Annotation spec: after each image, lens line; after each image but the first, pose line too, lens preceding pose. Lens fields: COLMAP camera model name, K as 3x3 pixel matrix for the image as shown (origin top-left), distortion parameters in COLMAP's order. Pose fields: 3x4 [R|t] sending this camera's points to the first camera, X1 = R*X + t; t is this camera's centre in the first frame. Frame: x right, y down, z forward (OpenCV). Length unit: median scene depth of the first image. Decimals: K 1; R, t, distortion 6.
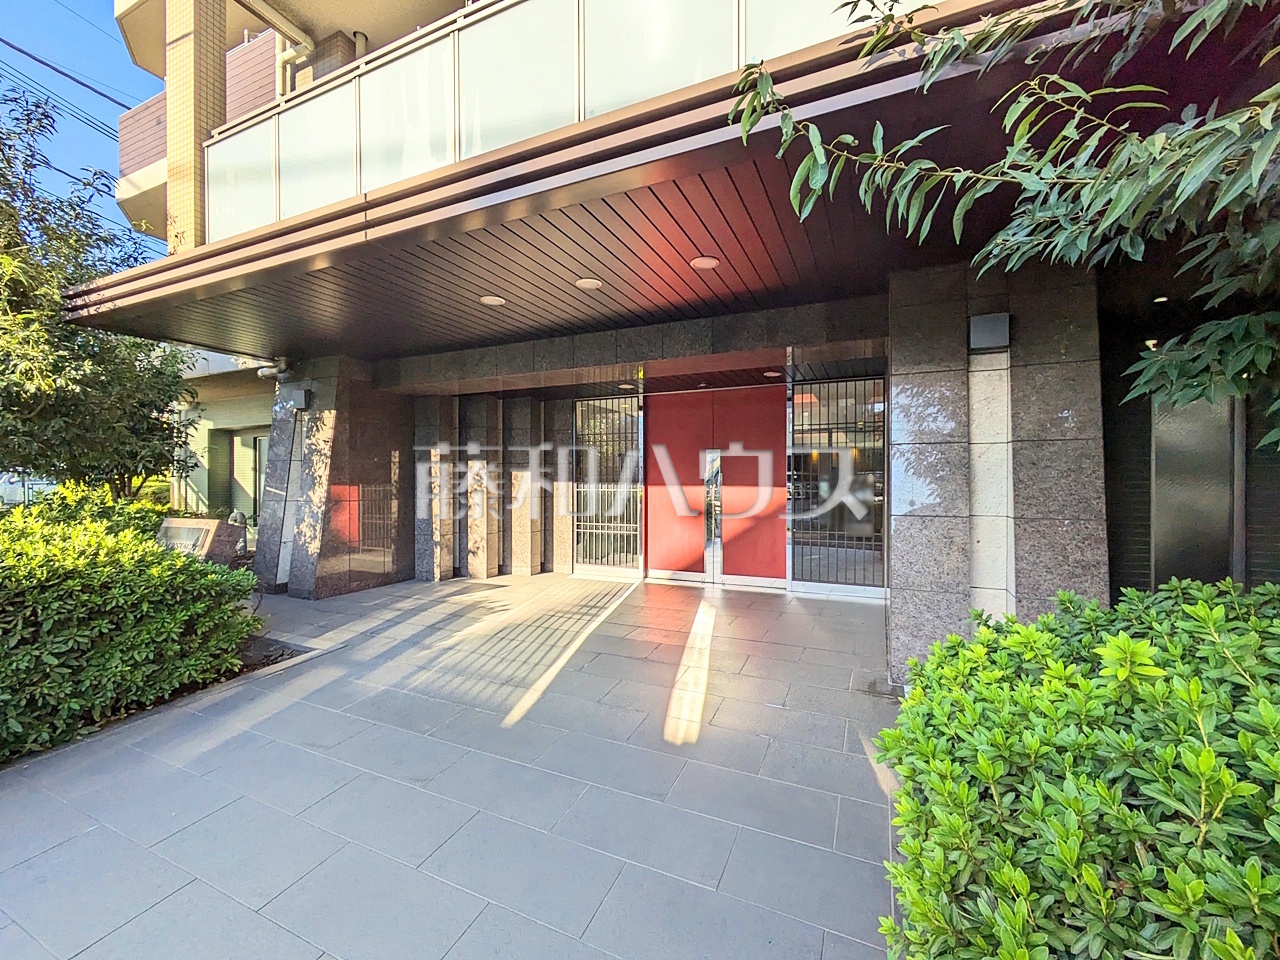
lens RADIAL K [[528.5, 0, 640.0], [0, 528.5, 480.0], [0, 0, 1]] dist [0.000371, -0.000168]
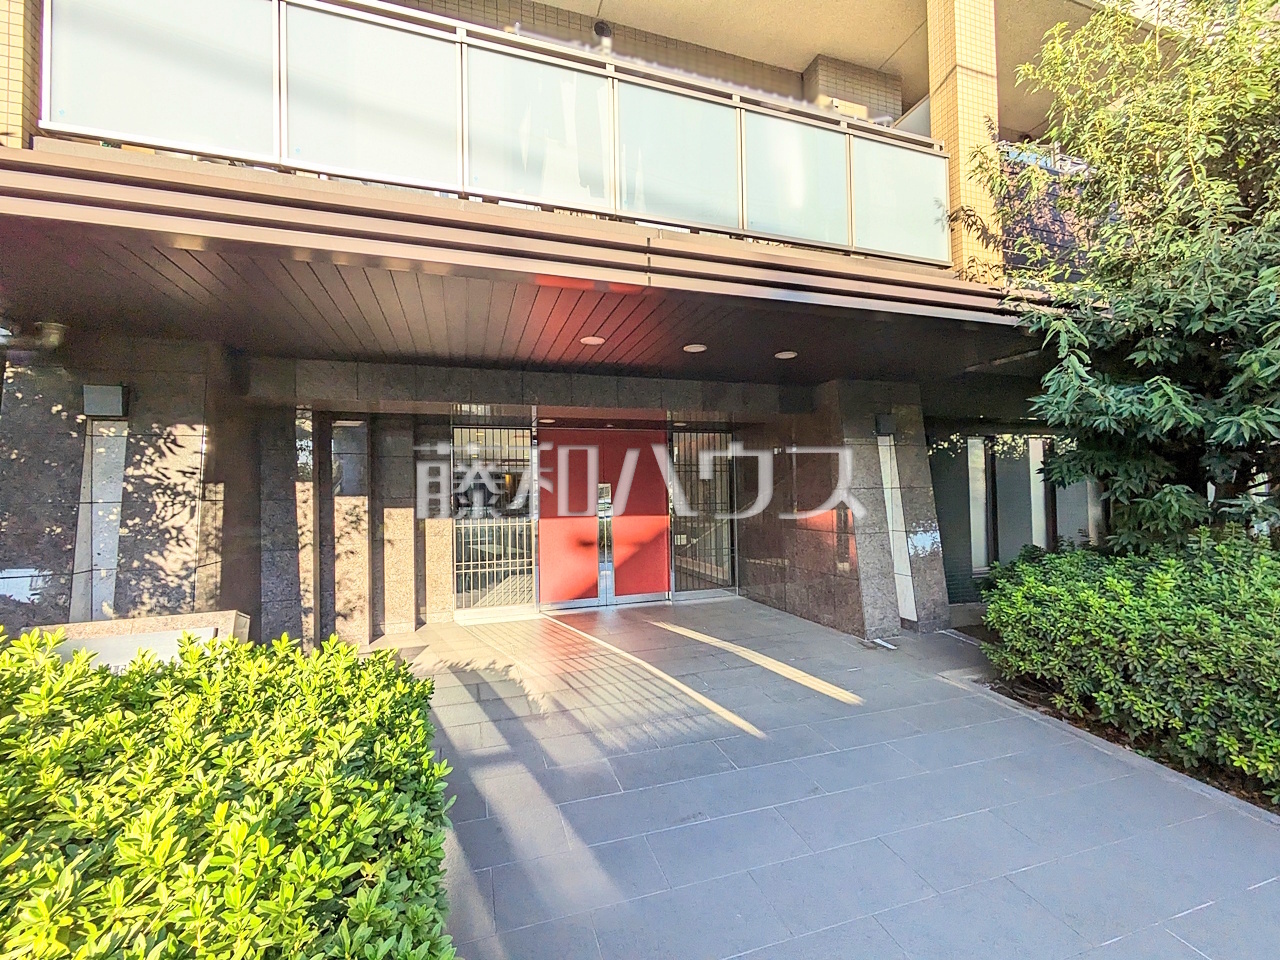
lens RADIAL K [[528.5, 0, 640.0], [0, 528.5, 480.0], [0, 0, 1]] dist [0.000371, -0.000168]
pose [[0.737033, 0.004449, 0.675842, -0.621288], [0.020703, 0.999360, -0.029156, -0.034416], [-0.675539, 0.035481, 0.736470, 0.160928]]
